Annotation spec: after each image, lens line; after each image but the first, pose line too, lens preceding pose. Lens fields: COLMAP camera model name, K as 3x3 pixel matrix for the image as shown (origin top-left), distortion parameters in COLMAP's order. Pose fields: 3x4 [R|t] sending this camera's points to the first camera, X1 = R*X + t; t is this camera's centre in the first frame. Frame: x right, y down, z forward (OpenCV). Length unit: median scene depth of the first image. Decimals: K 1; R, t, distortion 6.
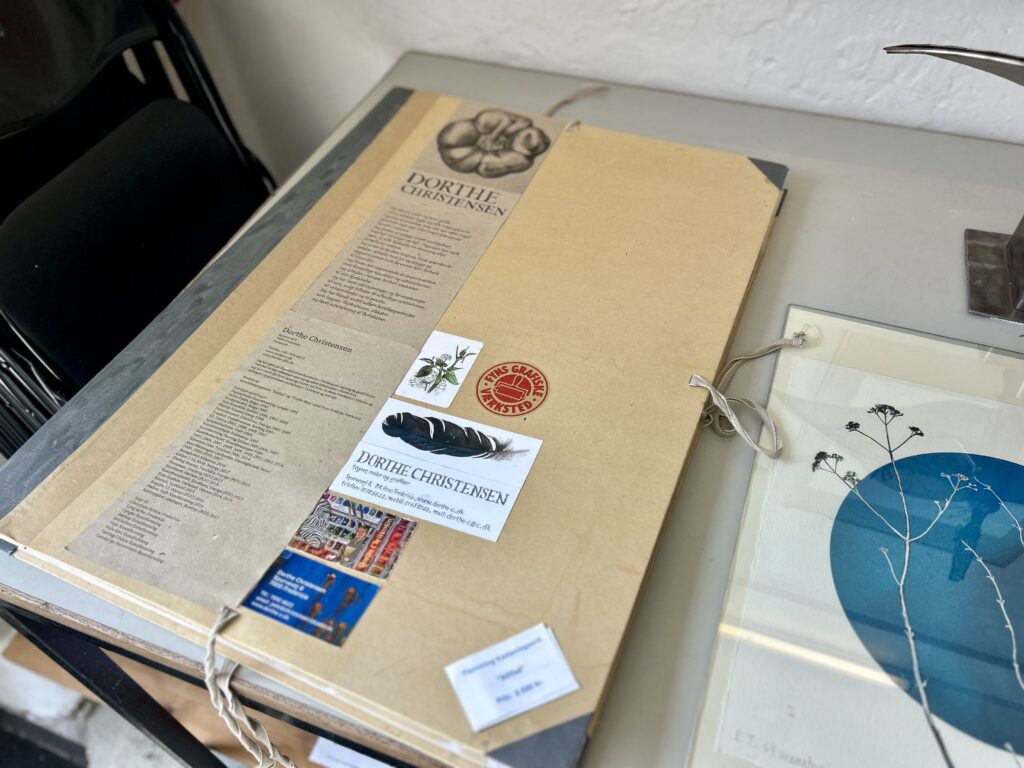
lens RADIAL K [[764.8, 0, 512.8], [0, 764.8, 386.5], [0, 0, 1]] dist [0.036627, -0.043637]
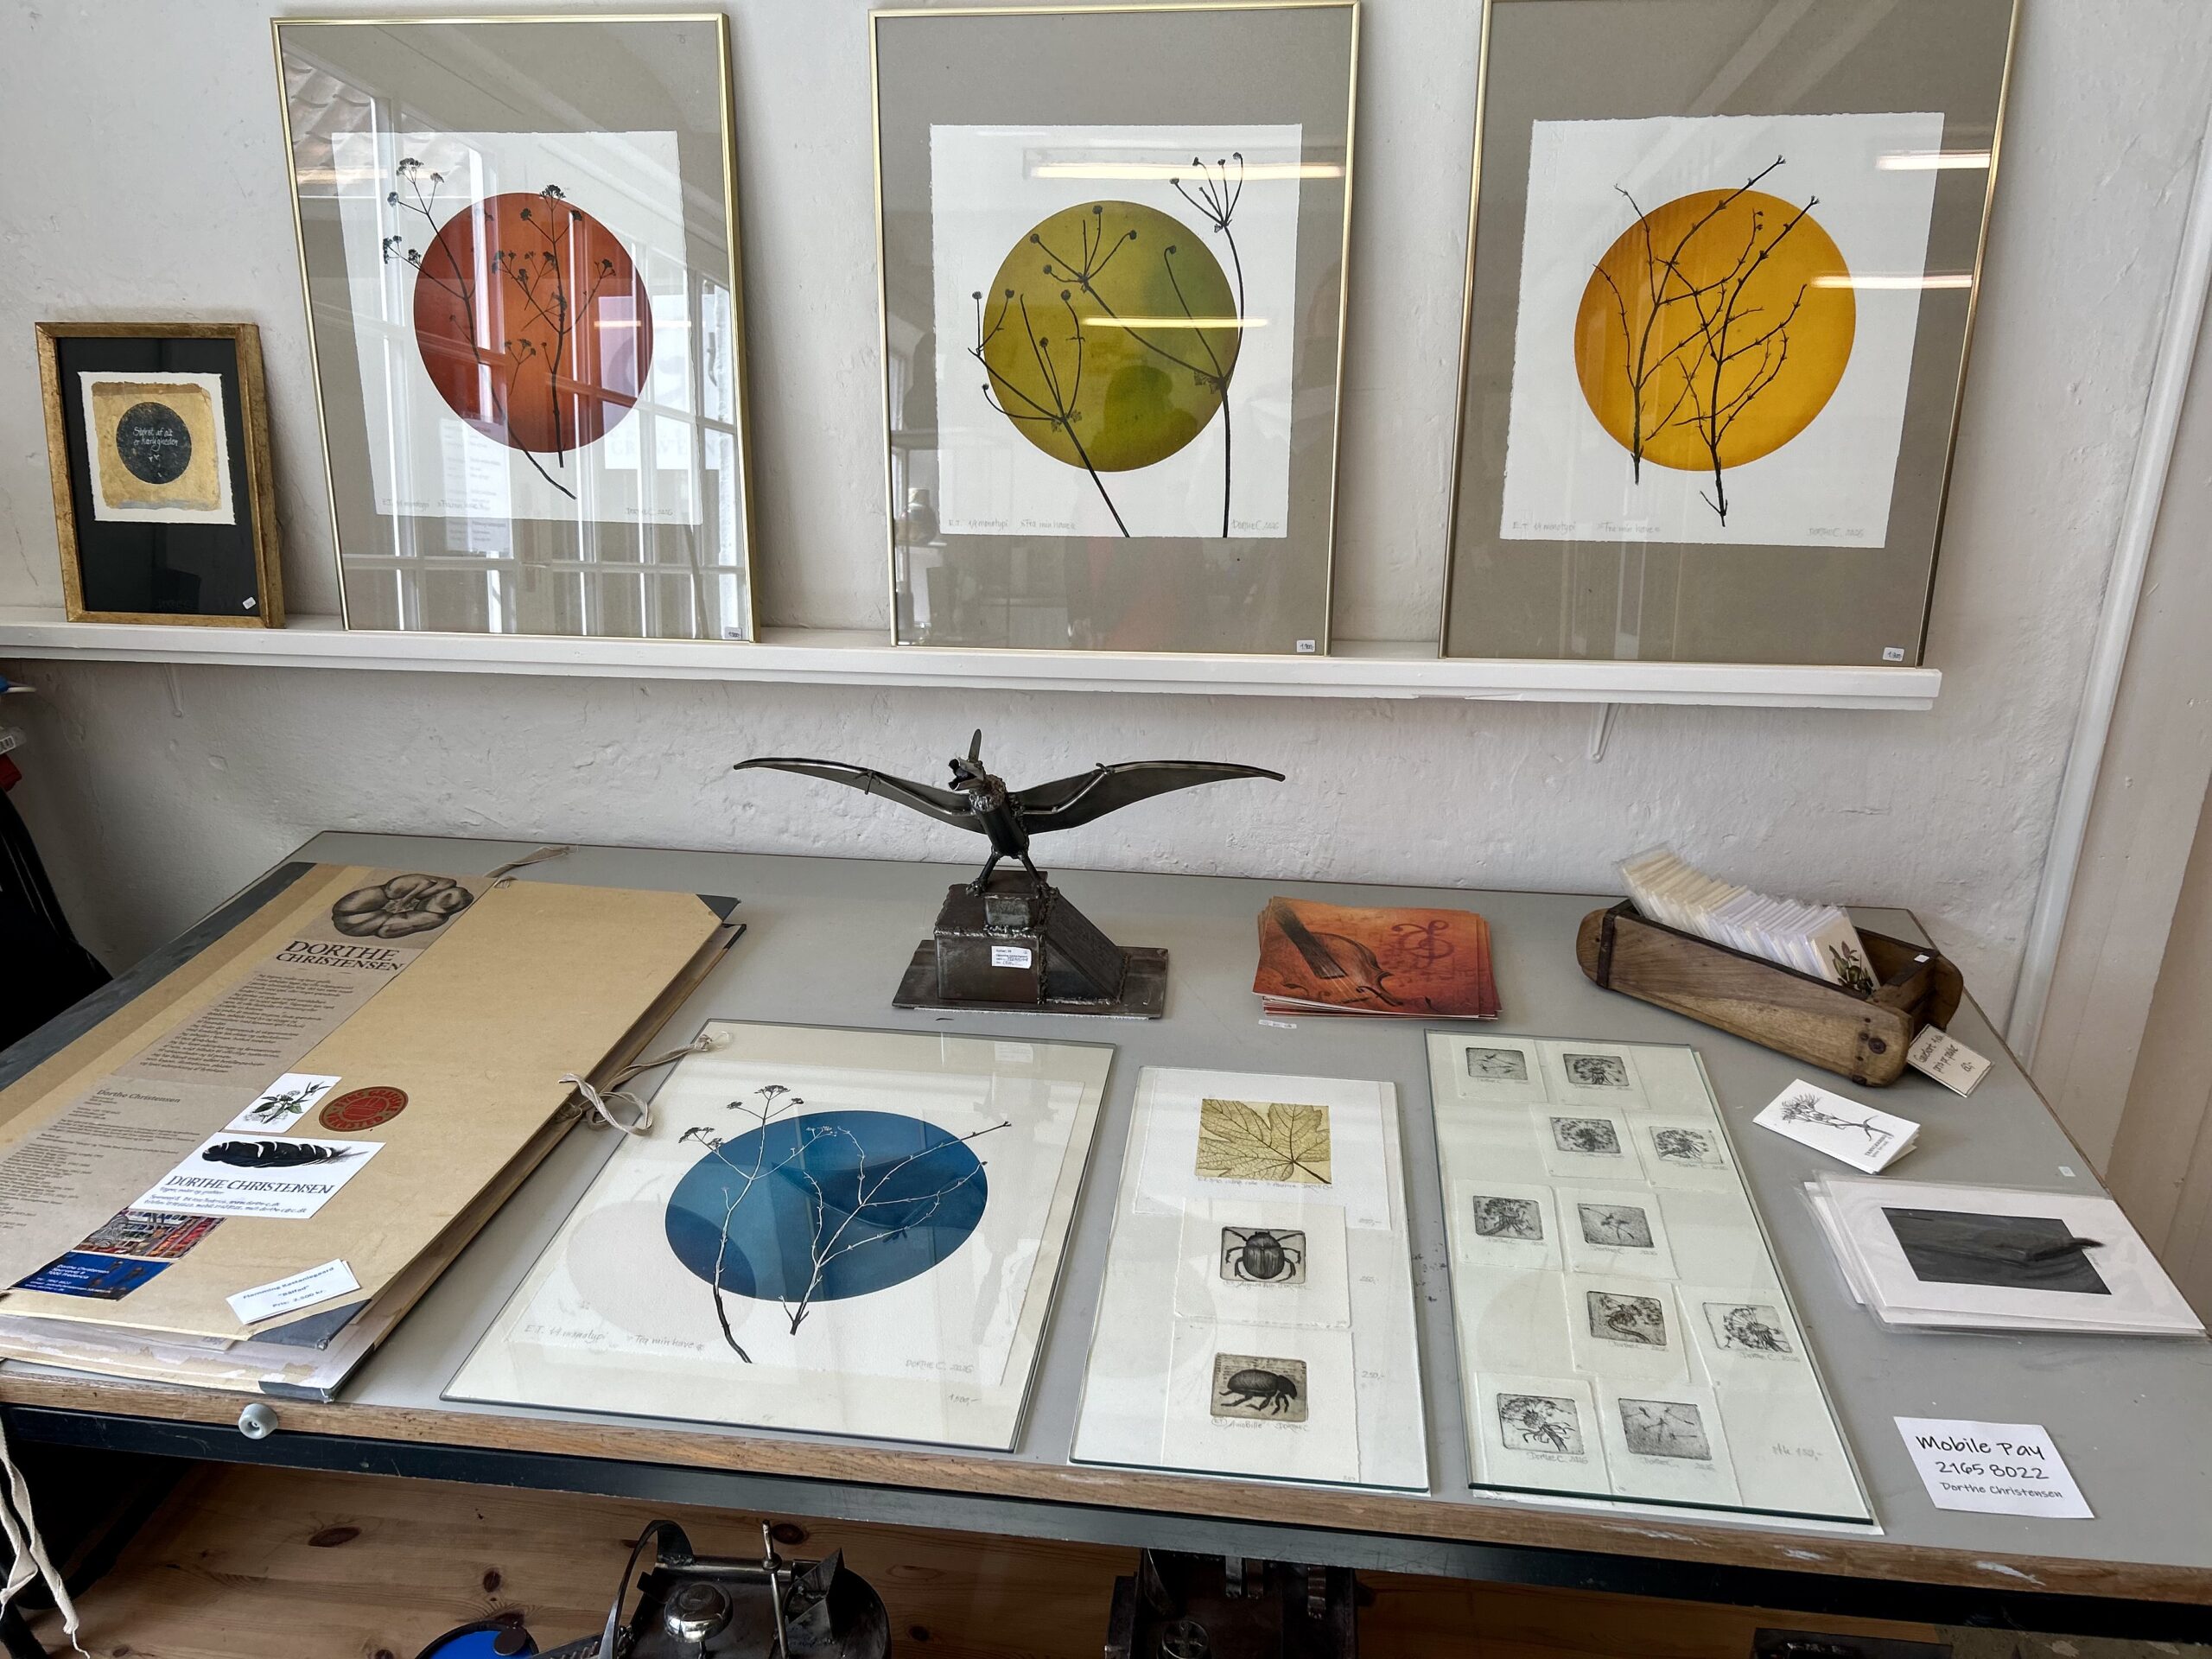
lens RADIAL K [[1652.1, 0, 1111.9], [0, 1652.1, 816.5], [0, 0, 1]] dist [0.036627, -0.043637]
pose [[0.972385, -0.063640, 0.224539, 0.431522], [0.157961, 0.887708, -0.432462, 0.671950], [-0.171803, 0.455988, 0.873246, -1.030589]]
